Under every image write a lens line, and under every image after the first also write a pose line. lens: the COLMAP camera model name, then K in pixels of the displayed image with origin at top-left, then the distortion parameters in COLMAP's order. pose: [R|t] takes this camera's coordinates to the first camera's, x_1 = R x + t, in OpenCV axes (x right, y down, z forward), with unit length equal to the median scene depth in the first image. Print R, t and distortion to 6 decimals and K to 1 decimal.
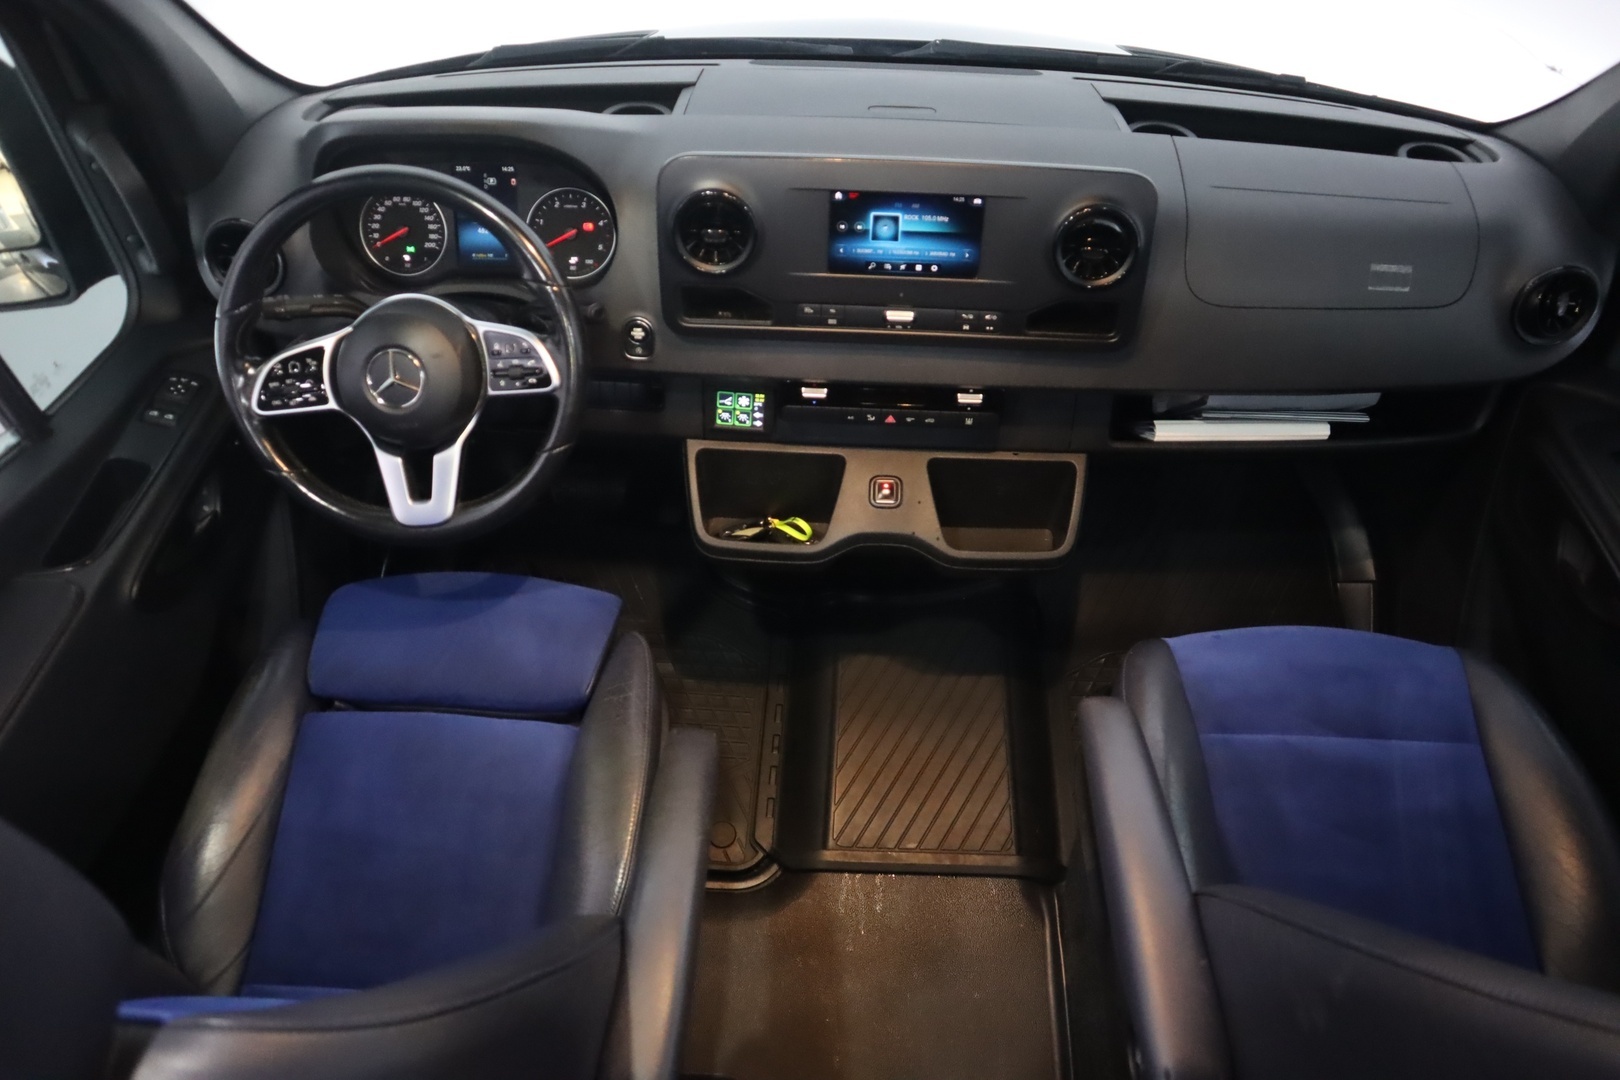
lens RADIAL K [[1099.0, 0, 813.4], [0, 1099.0, 531.5], [0, 0, 1]] dist [-0.097676, 0.000673]
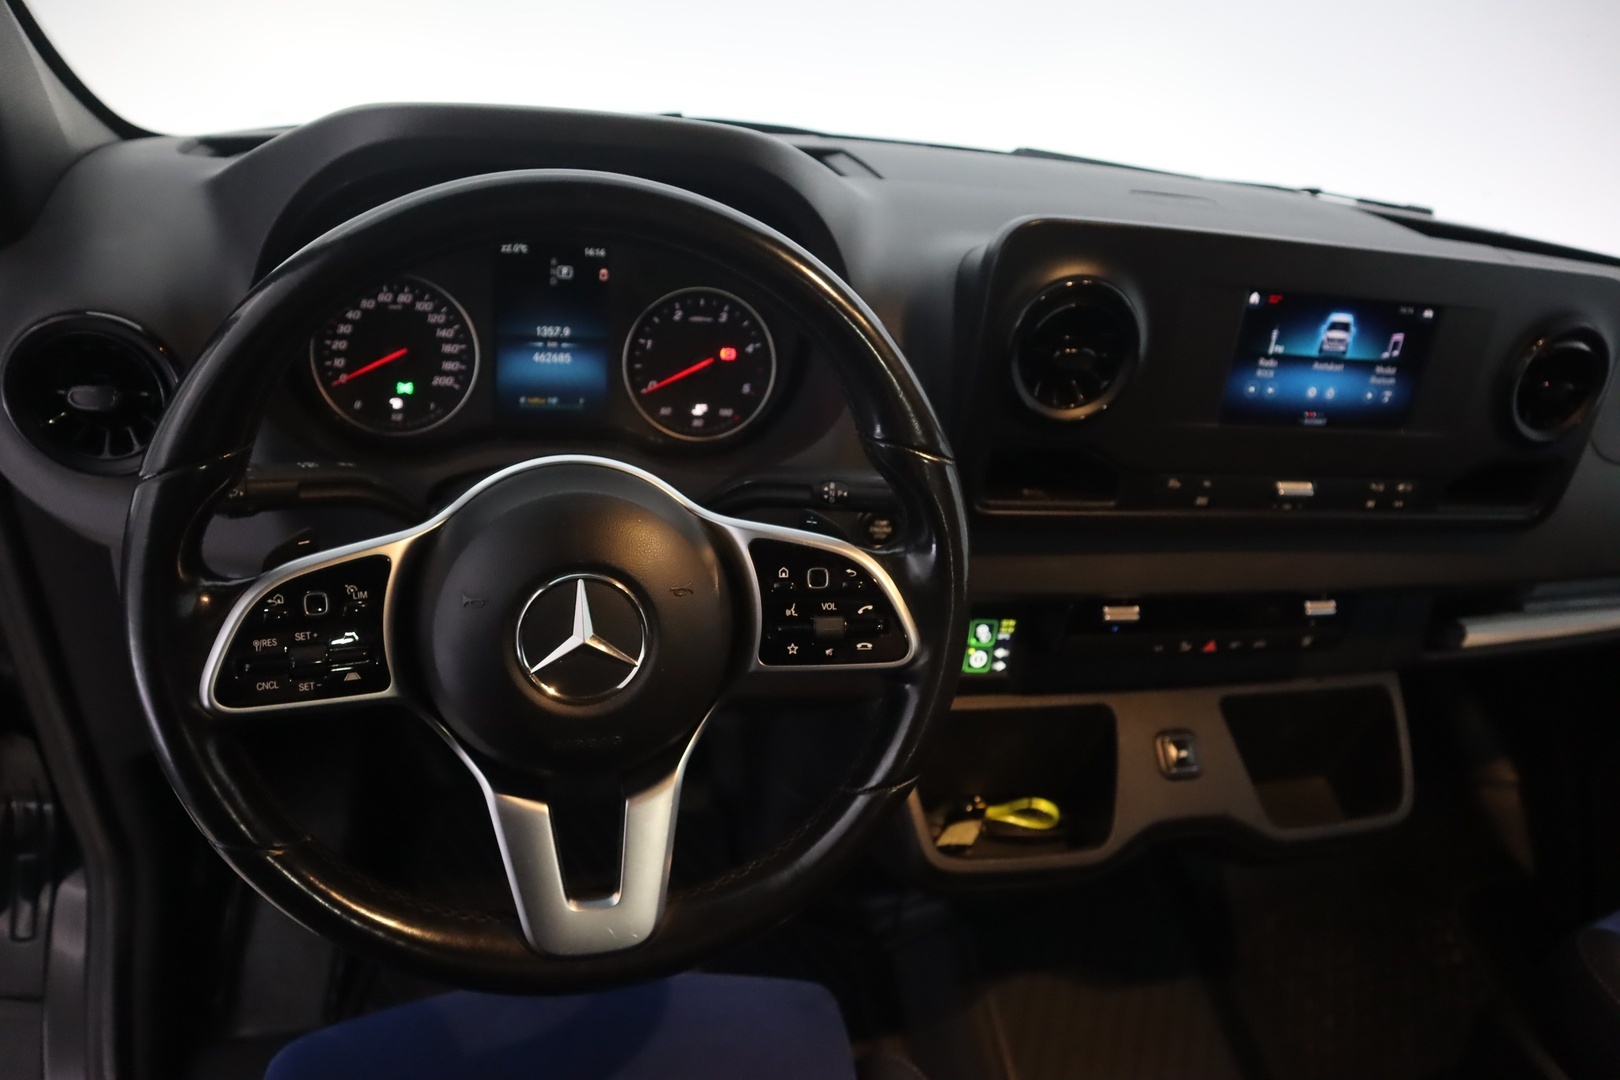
lens RADIAL K [[1099.0, 0, 814.2], [0, 1099.0, 552.7], [0, 0, 1]] dist [-0.097676, 0.000673]
pose [[0.960713, -0.038658, 0.274839, -0.332701], [0.079521, 0.987076, -0.139130, -0.085722], [-0.265909, 0.155520, 0.951371, 0.434172]]
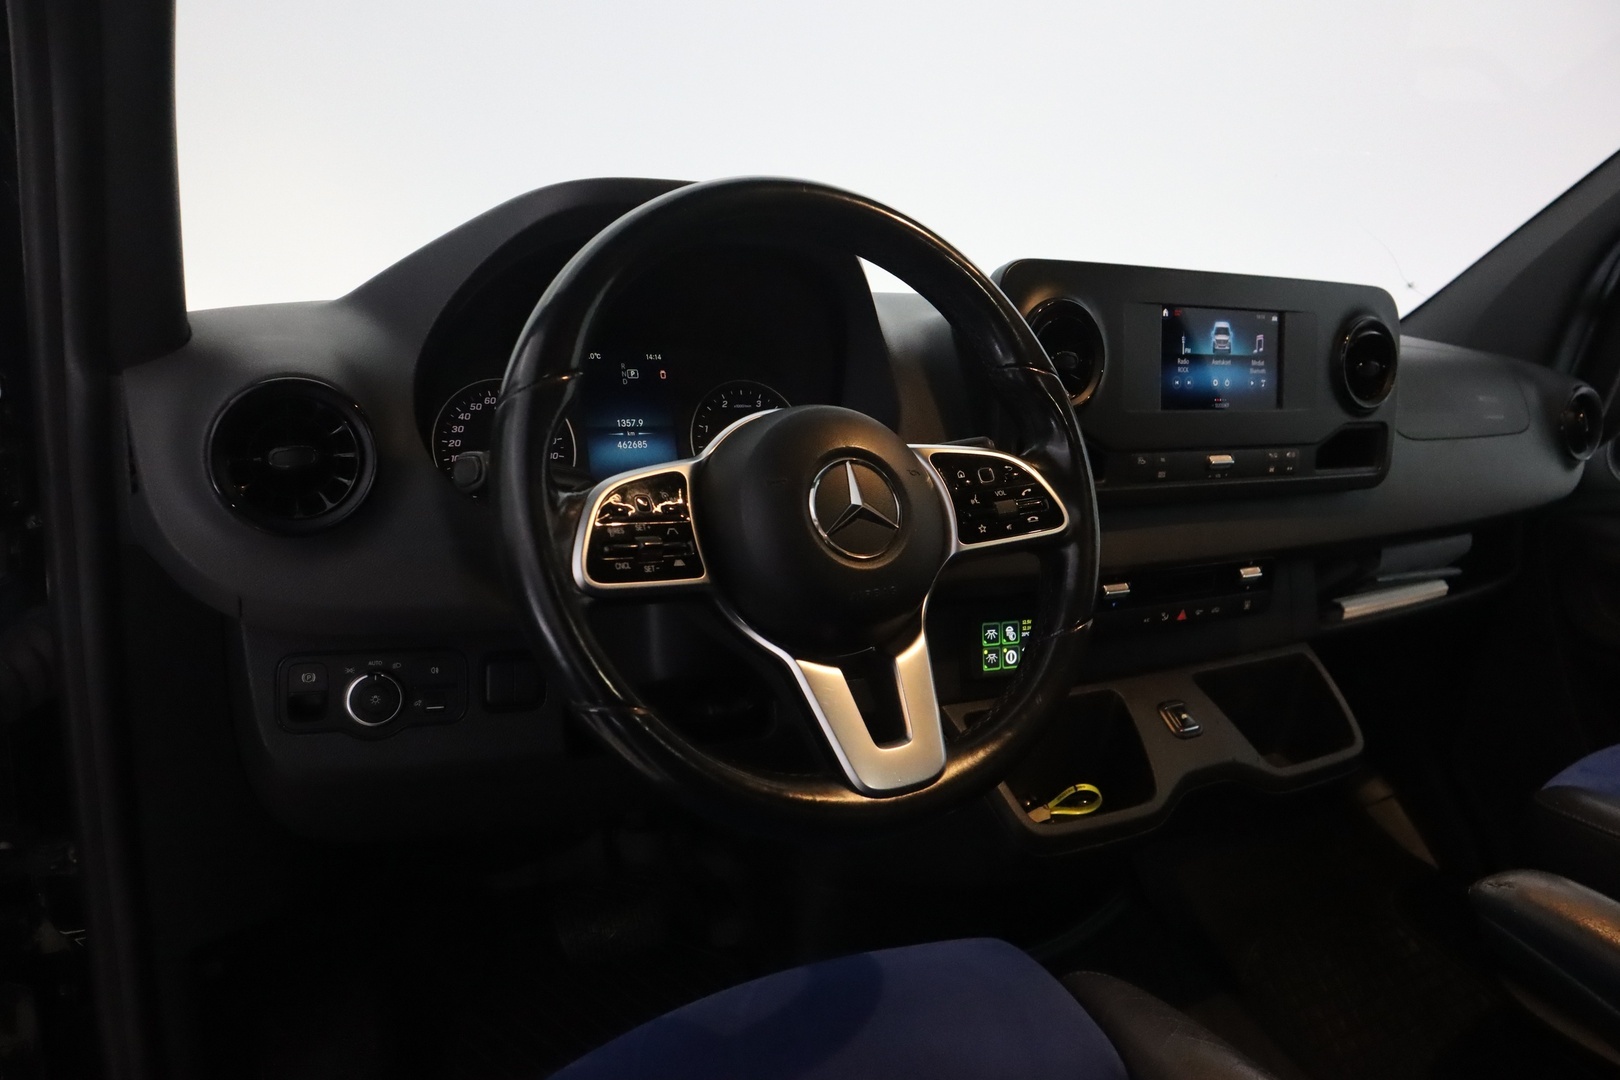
lens RADIAL K [[1099.0, 0, 801.4], [0, 1099.0, 564.7], [0, 0, 1]] dist [-0.097676, 0.000673]
pose [[0.860923, -0.102285, 0.498347, -0.558390], [0.316788, 0.874271, -0.367826, 0.067809], [-0.398067, 0.474540, 0.785082, 0.468633]]
